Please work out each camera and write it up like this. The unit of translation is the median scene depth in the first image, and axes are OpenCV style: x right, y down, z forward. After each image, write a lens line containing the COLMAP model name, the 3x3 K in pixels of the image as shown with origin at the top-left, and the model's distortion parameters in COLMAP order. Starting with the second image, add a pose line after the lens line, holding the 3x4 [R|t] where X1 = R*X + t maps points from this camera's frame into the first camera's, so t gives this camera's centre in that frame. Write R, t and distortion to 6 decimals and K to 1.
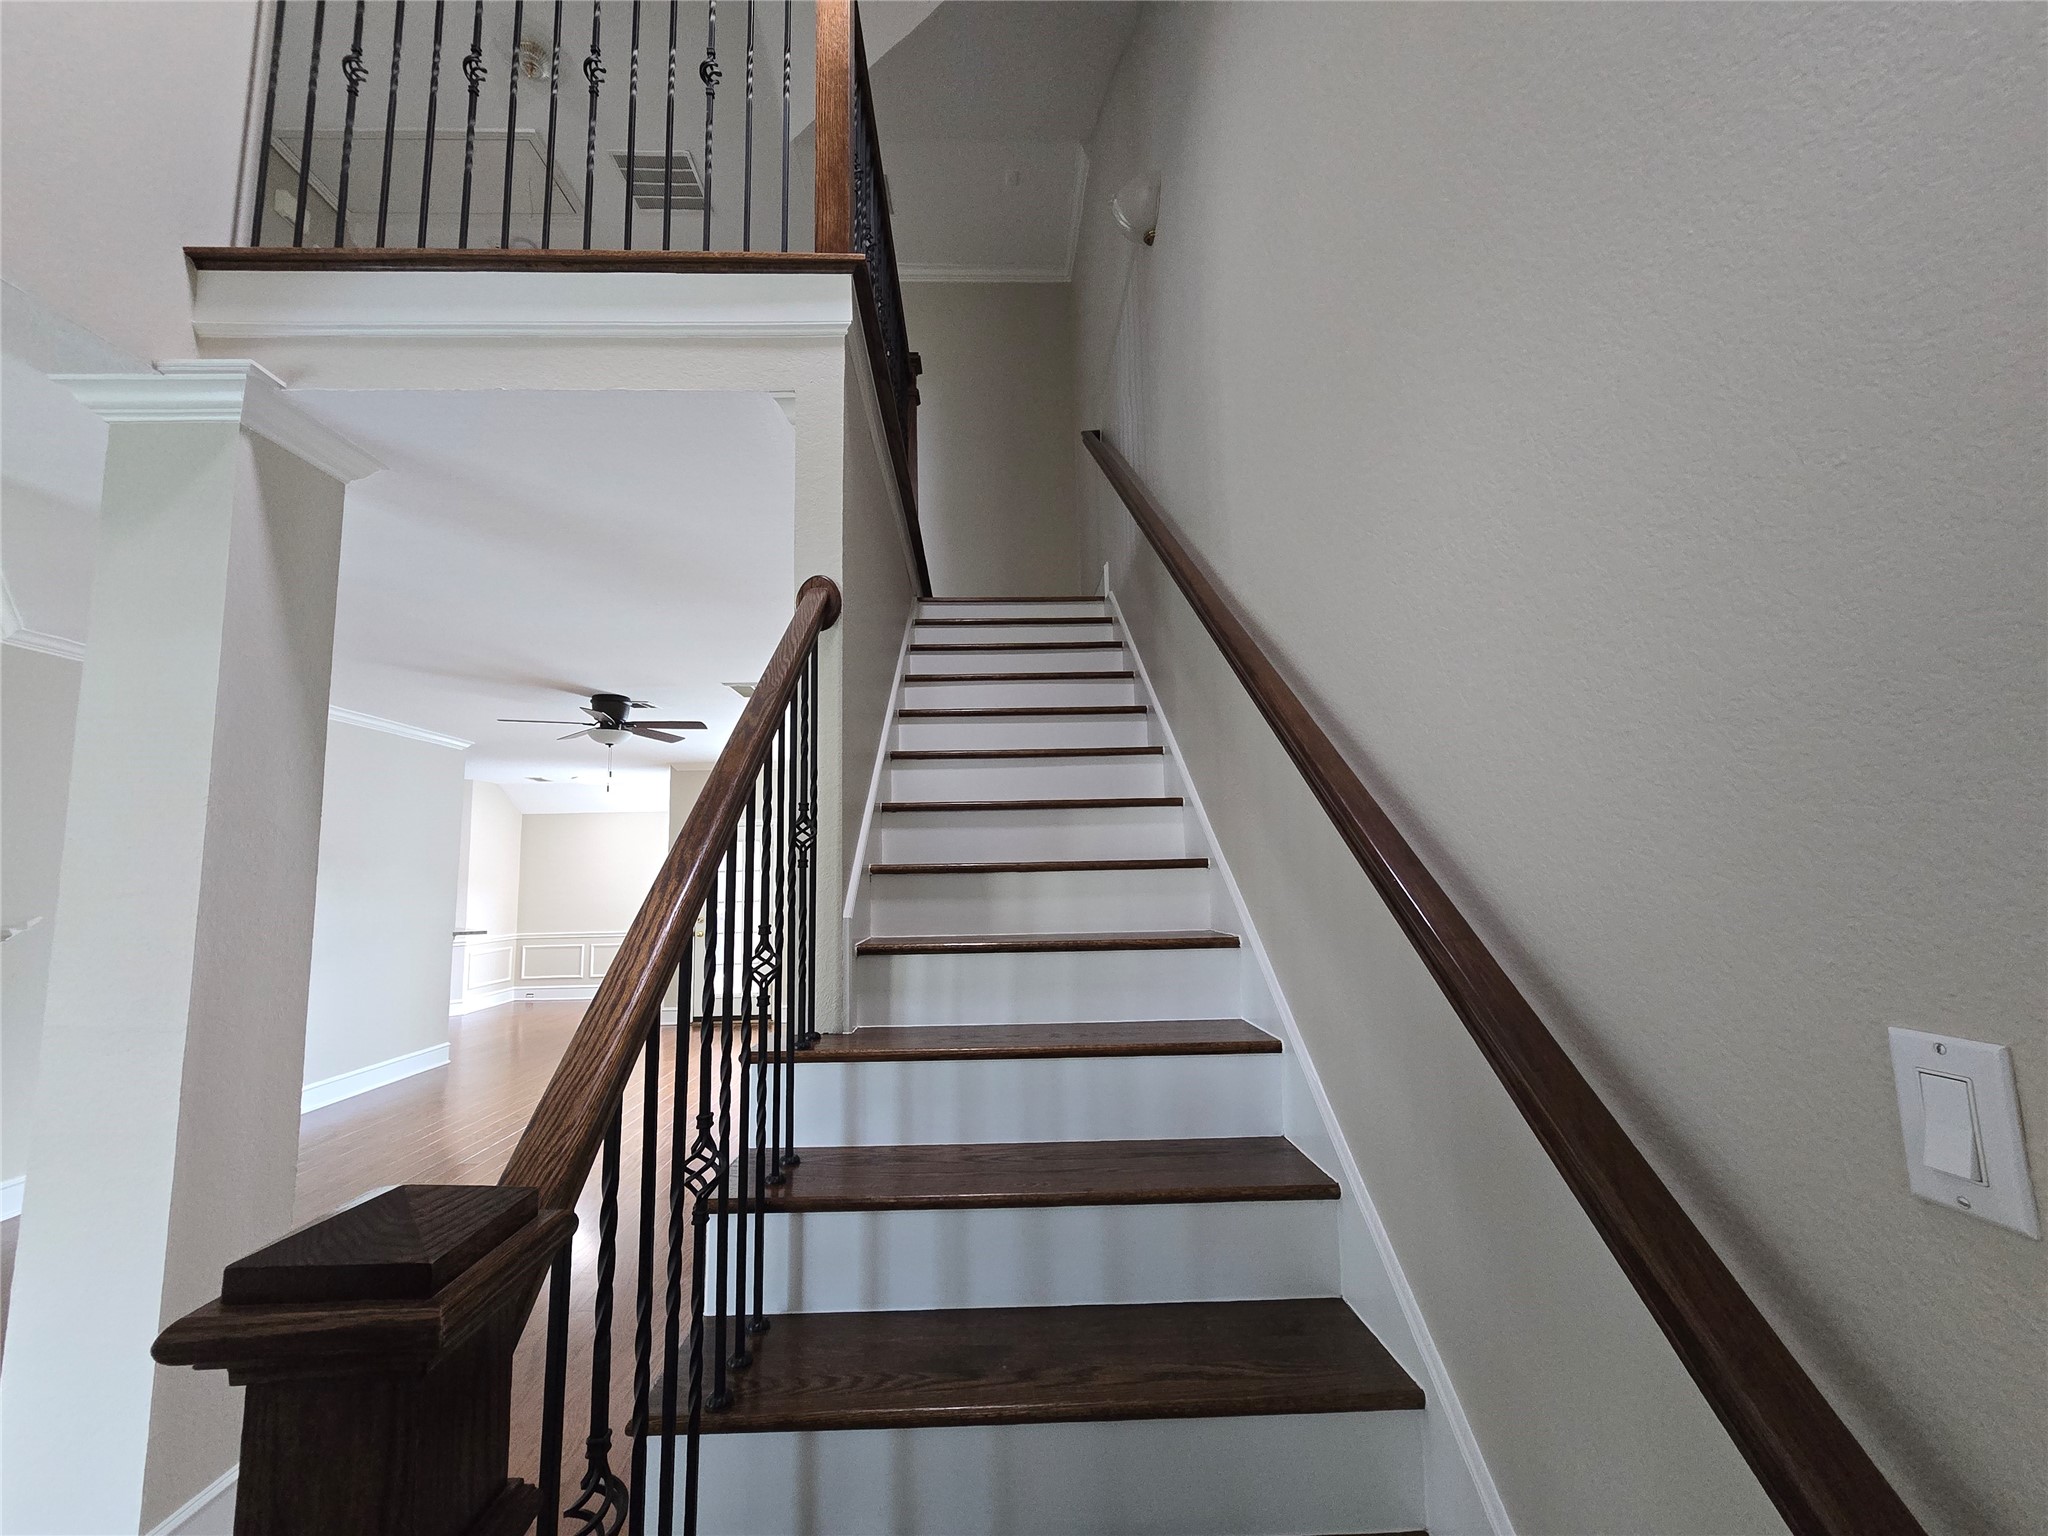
lens RADIAL K [[832.1, 0, 1018.7], [0, 832.1, 764.5], [0, 0, 1]] dist [0.001603, 0.000651]
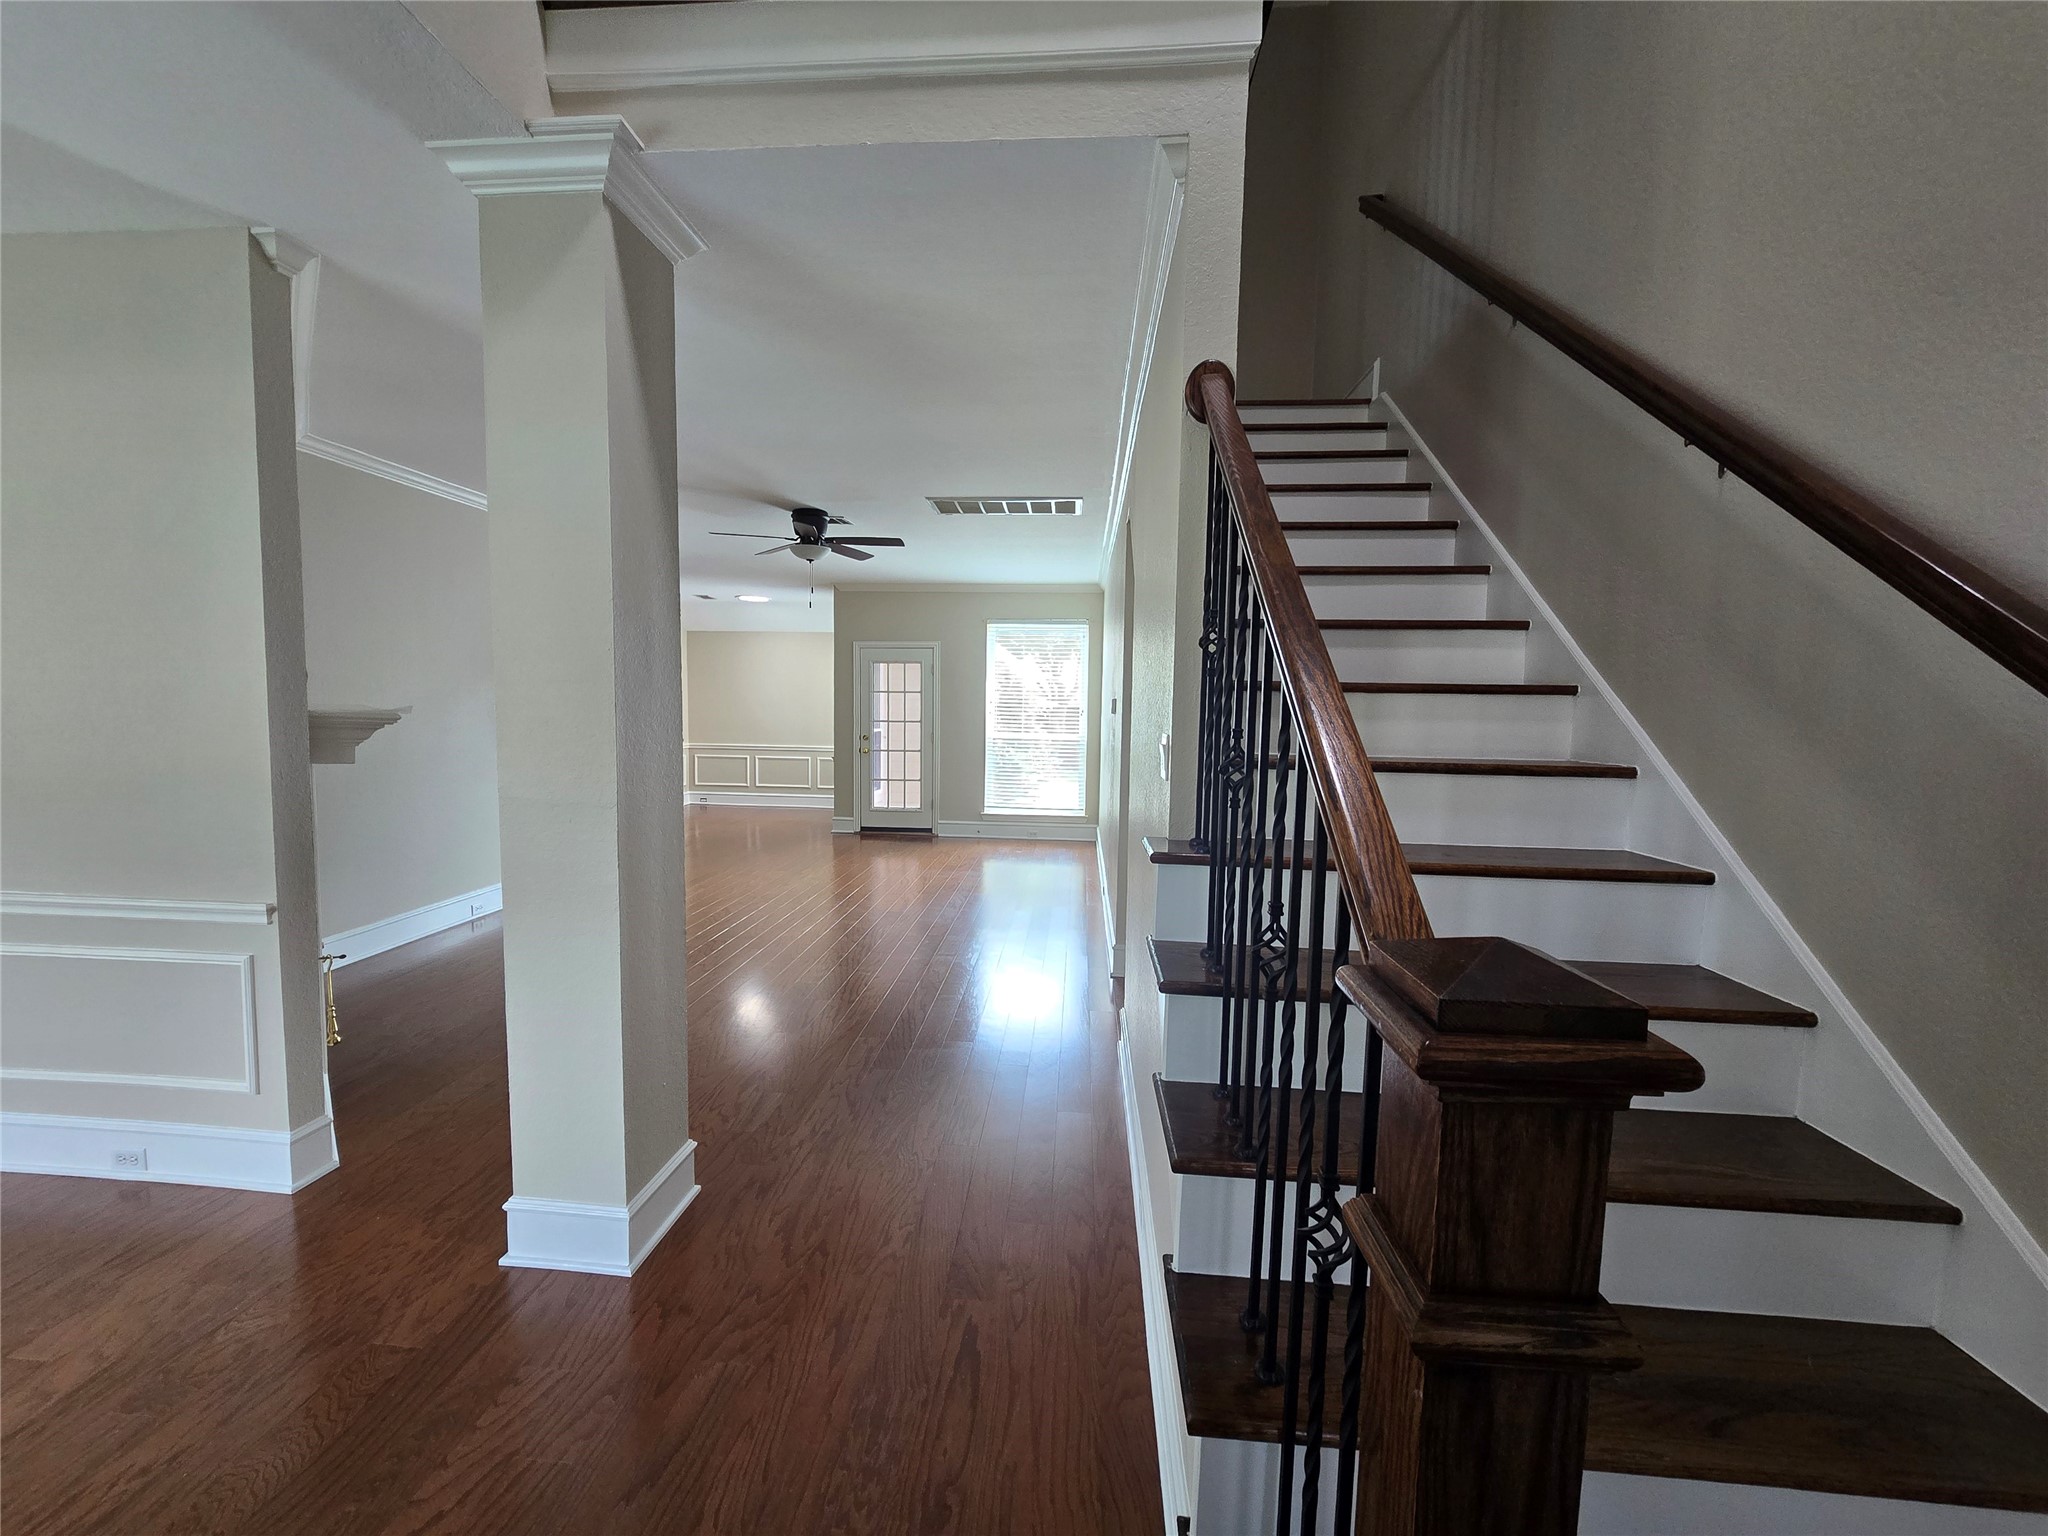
lens RADIAL K [[832.1, 0, 1022.1], [0, 832.1, 762.3], [0, 0, 1]] dist [0.001603, 0.000651]
pose [[0.993618, 0.043345, -0.104134, -0.291627], [-0.022017, 0.979988, 0.197836, 0.026095], [0.110625, -0.194281, 0.974688, -0.001594]]
